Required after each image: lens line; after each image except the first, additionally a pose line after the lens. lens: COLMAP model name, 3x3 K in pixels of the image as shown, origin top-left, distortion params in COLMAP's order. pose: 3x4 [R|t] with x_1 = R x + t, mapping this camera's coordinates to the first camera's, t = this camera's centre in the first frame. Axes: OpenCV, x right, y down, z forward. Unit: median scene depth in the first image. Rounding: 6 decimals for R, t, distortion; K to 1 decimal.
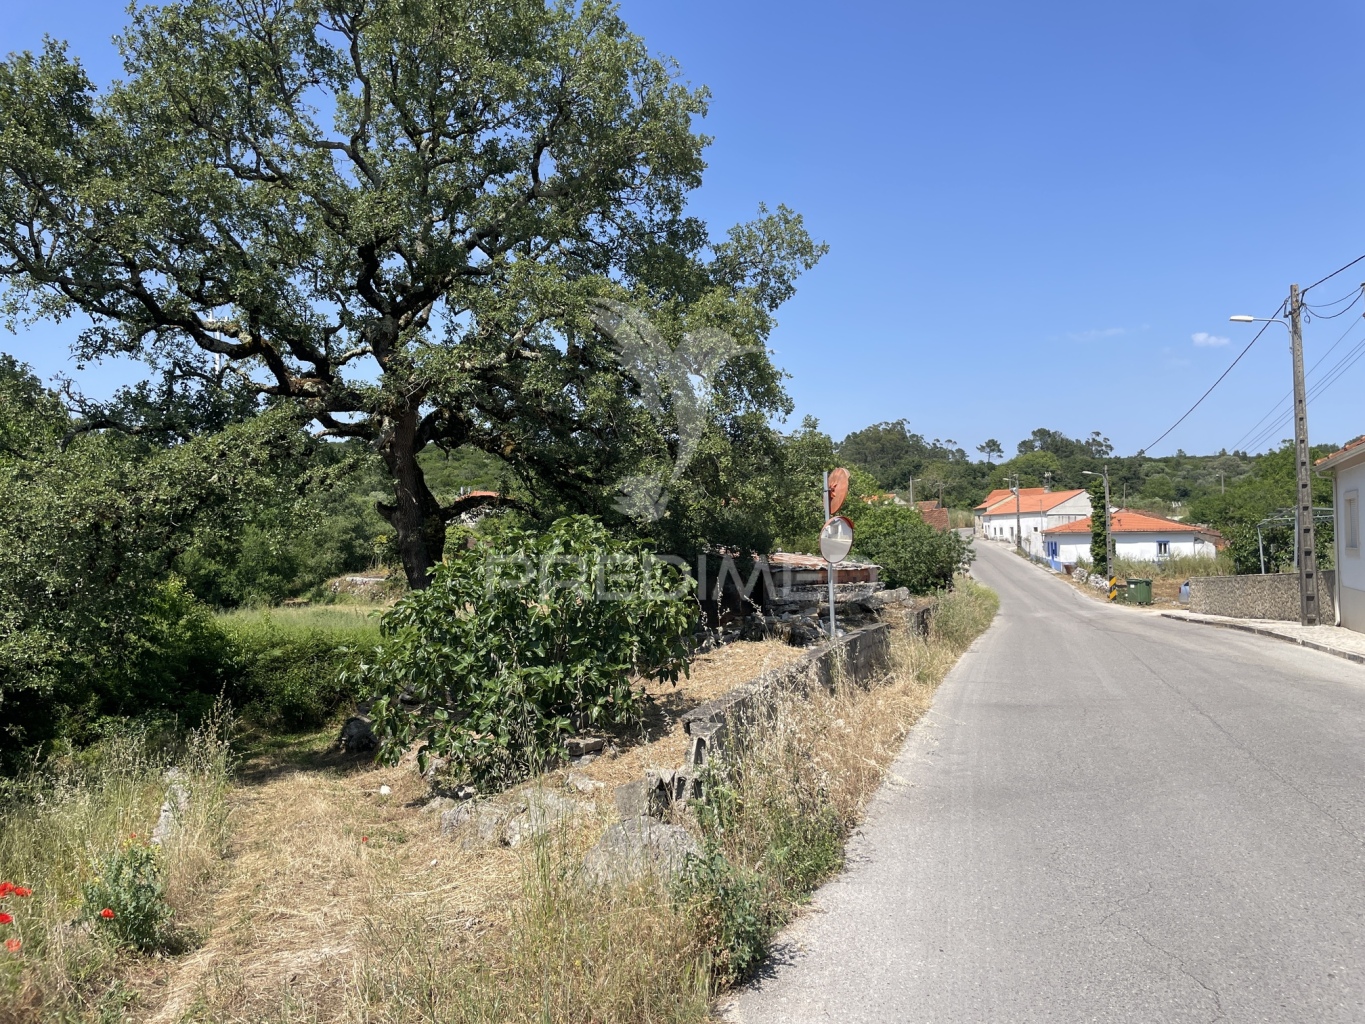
lens RADIAL K [[1036.5, 0, 681.4], [0, 1036.5, 495.9], [0, 0, 1]] dist [0.101948, -0.143168]
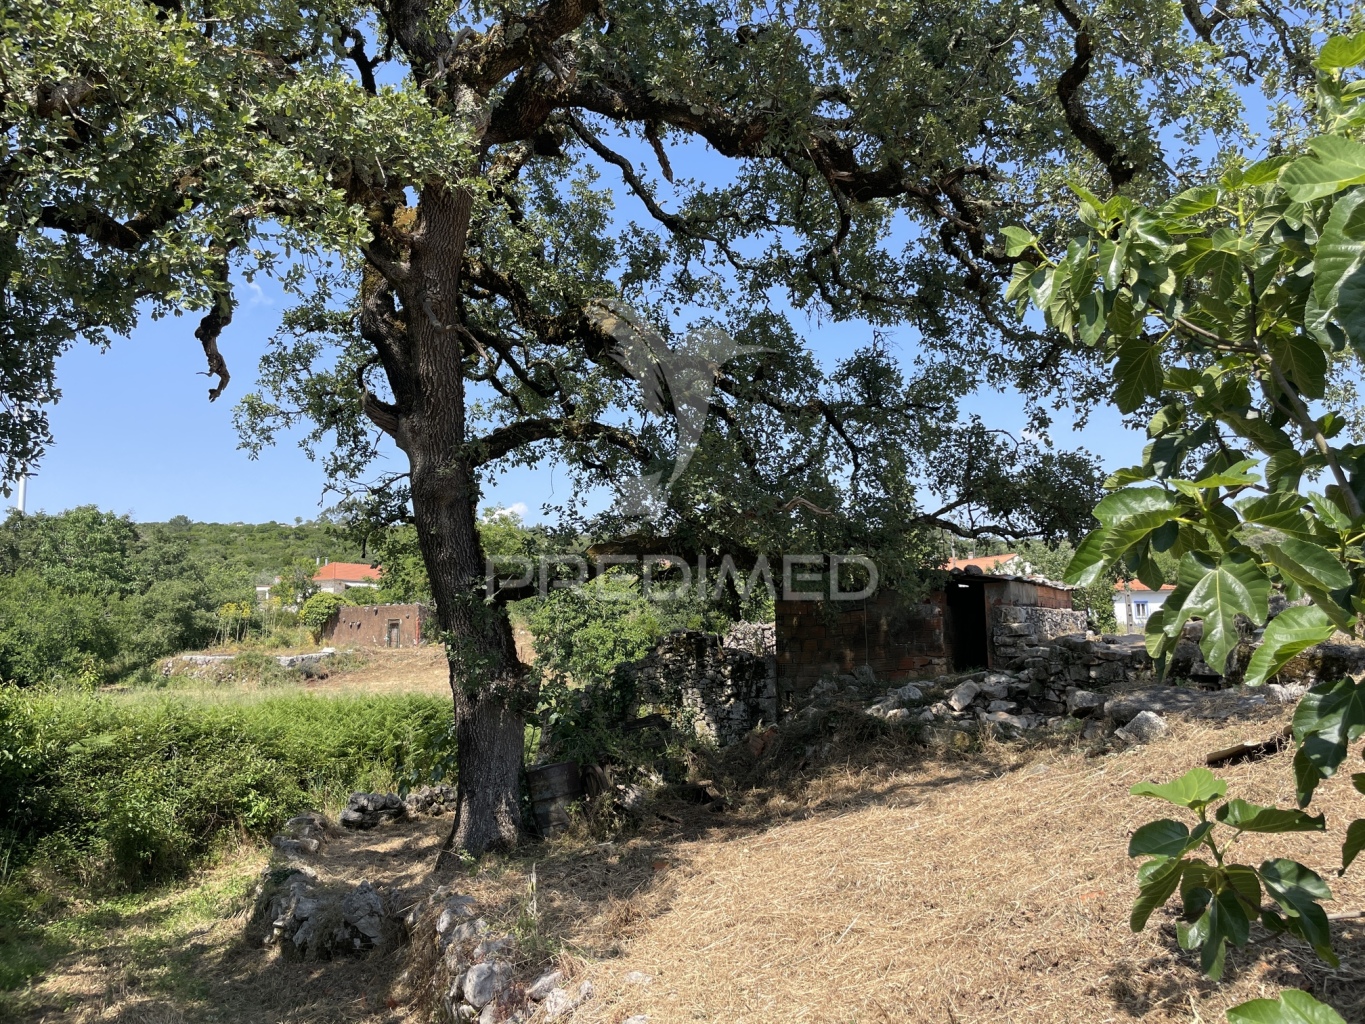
lens RADIAL K [[1036.5, 0, 681.4], [0, 1036.5, 495.9], [0, 0, 1]] dist [0.101948, -0.143168]
pose [[0.989619, 0.007982, 0.143491, -0.070281], [0.004160, 0.996447, -0.084117, 0.029211], [-0.143653, 0.083841, 0.986070, 0.168627]]
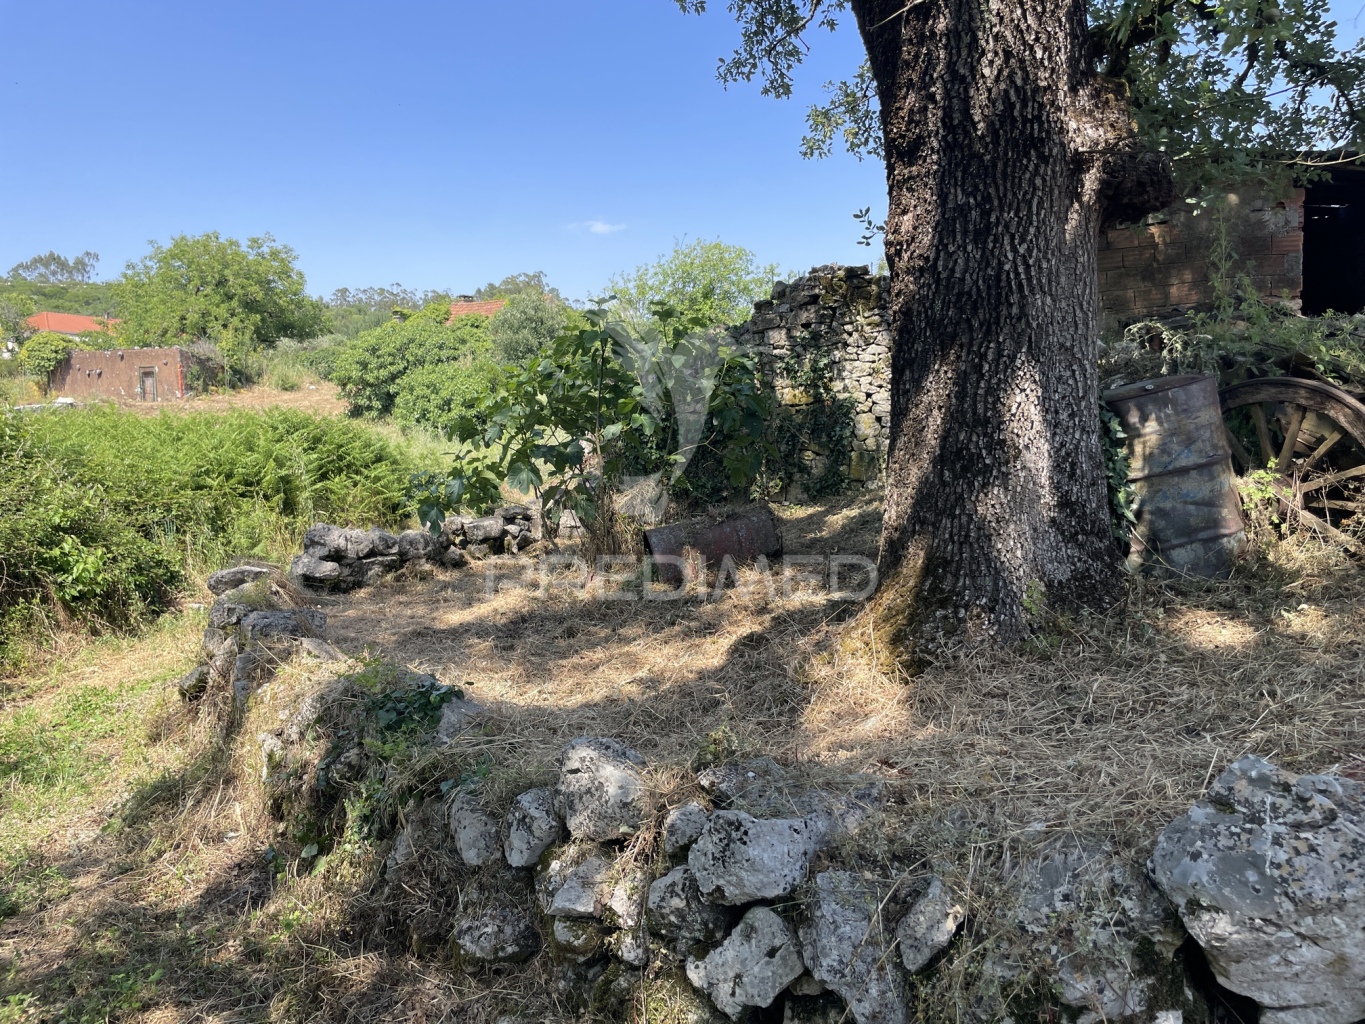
lens RADIAL K [[1036.5, 0, 681.4], [0, 1036.5, 495.9], [0, 0, 1]] dist [0.101948, -0.143168]
pose [[0.931470, -0.036920, 0.361939, -0.111669], [-0.009019, 0.992189, 0.124421, 0.055731], [-0.363705, -0.119158, 0.923861, 0.286603]]
